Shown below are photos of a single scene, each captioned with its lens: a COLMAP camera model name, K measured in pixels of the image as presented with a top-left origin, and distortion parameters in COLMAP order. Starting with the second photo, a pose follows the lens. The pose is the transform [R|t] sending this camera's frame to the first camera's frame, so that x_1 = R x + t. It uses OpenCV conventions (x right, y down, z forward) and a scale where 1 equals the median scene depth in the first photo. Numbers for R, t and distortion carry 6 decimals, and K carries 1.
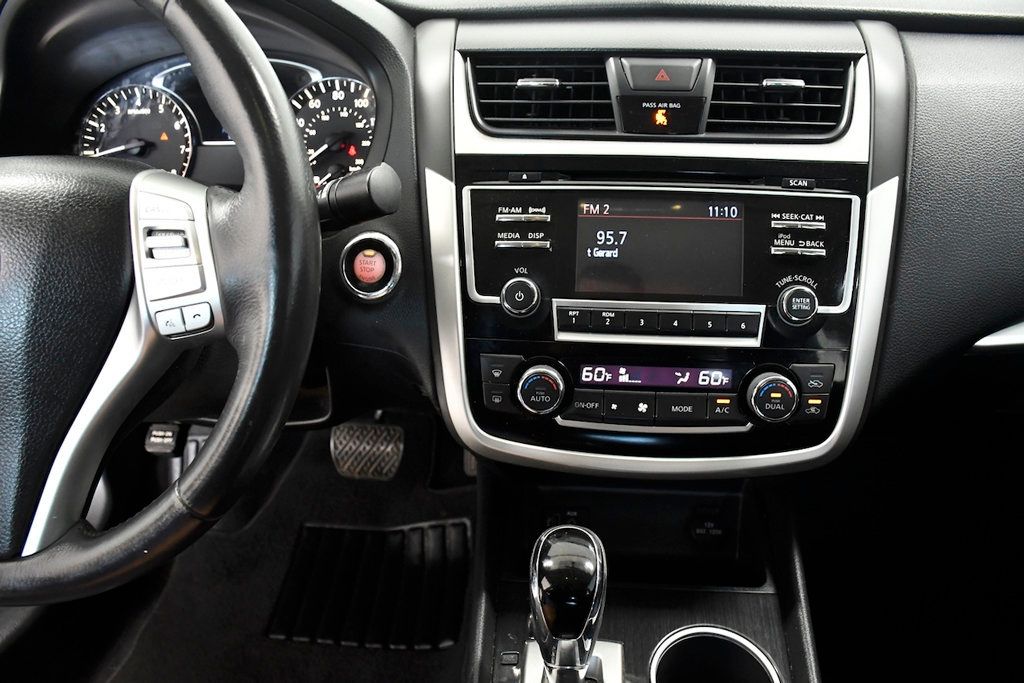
lens RADIAL K [[801.1, 0, 506.2], [0, 801.1, 343.3], [0, 0, 1]] dist [-0.136381, 0.080966]
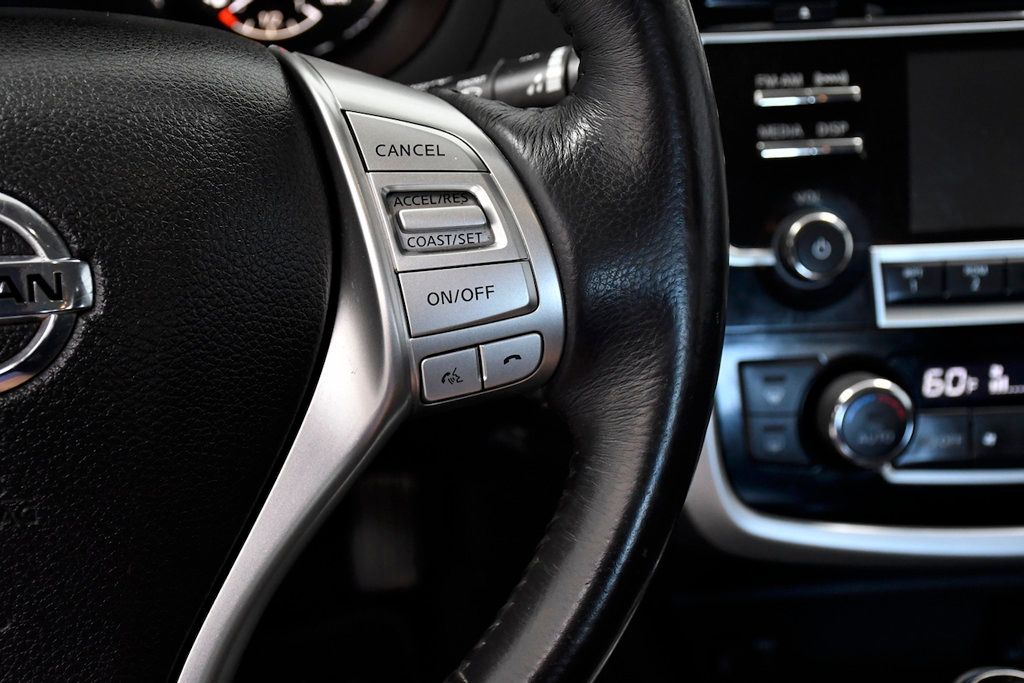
lens RADIAL K [[1844.7, 0, 503.6], [0, 1844.7, 349.6], [0, 0, 1]] dist [0.196308, 0.000000]
pose [[0.954566, -0.083490, 0.286066, -0.527694], [0.067028, 0.995507, 0.066880, -0.086487], [-0.290364, -0.044667, 0.955873, -0.108074]]
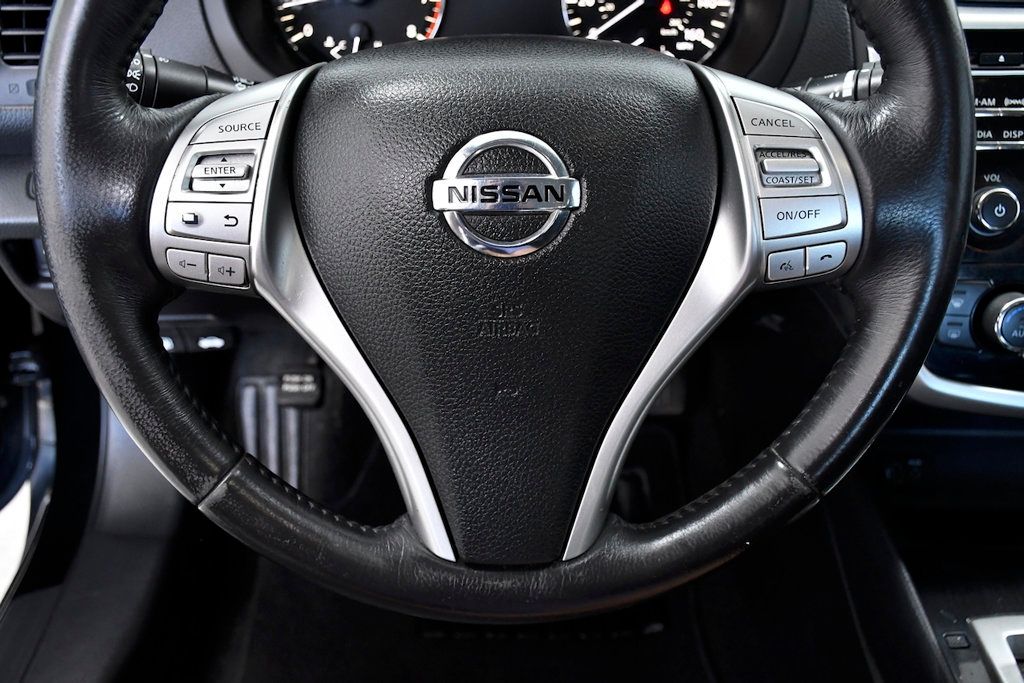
lens RADIAL K [[1087.5, 0, 507.1], [0, 1087.5, 343.9], [0, 0, 1]] dist [0.021473, 0.000000]
pose [[0.993120, -0.025347, 0.114329, -0.608078], [0.012196, 0.993372, 0.114292, -0.055933], [-0.116468, -0.112111, 0.986847, -0.067331]]
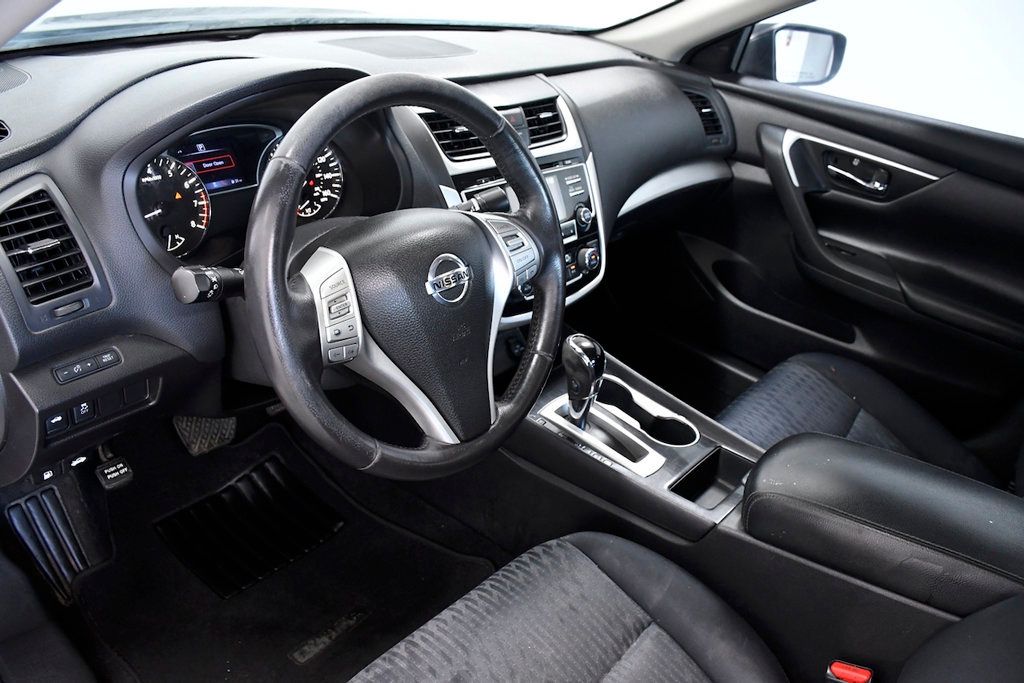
lens RADIAL K [[801.1, 0, 534.5], [0, 801.1, 338.5], [0, 0, 1]] dist [-0.136381, 0.080966]
pose [[0.546362, -0.319123, 0.774370, -1.505707], [0.250977, 0.944461, 0.212140, -0.228125], [-0.799062, 0.078444, 0.596110, -0.198979]]
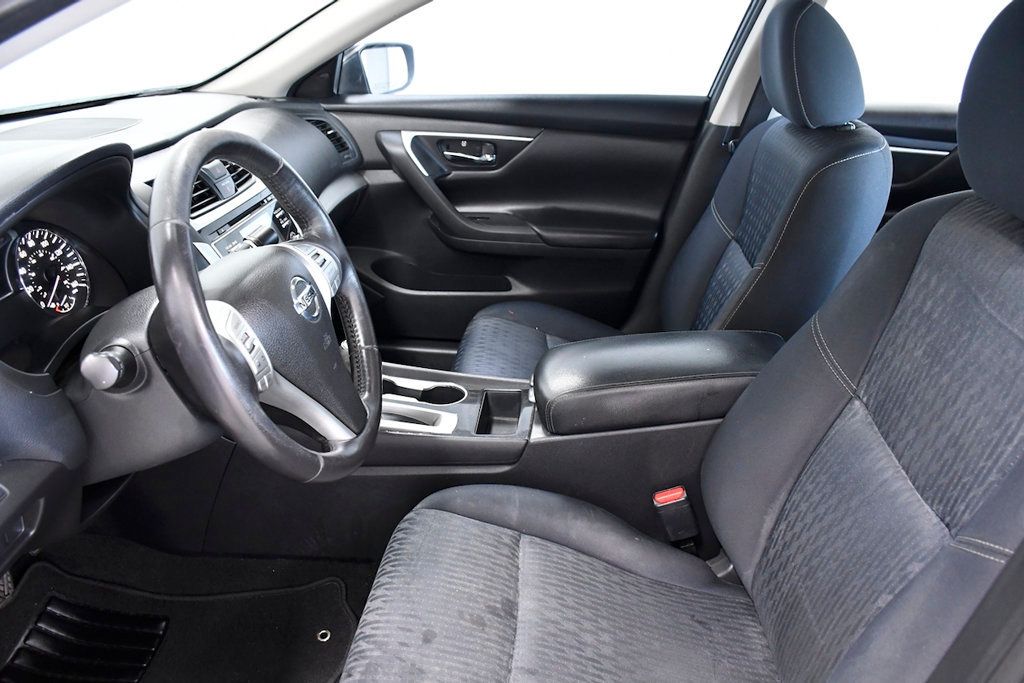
lens RADIAL K [[801.1, 0, 516.8], [0, 801.1, 335.3], [0, 0, 1]] dist [-0.136381, 0.080966]
pose [[-0.041473, -0.377364, 0.925136, -1.934337], [0.434704, 0.826888, 0.356776, -0.373801], [-0.899618, 0.416957, 0.129748, 0.194831]]
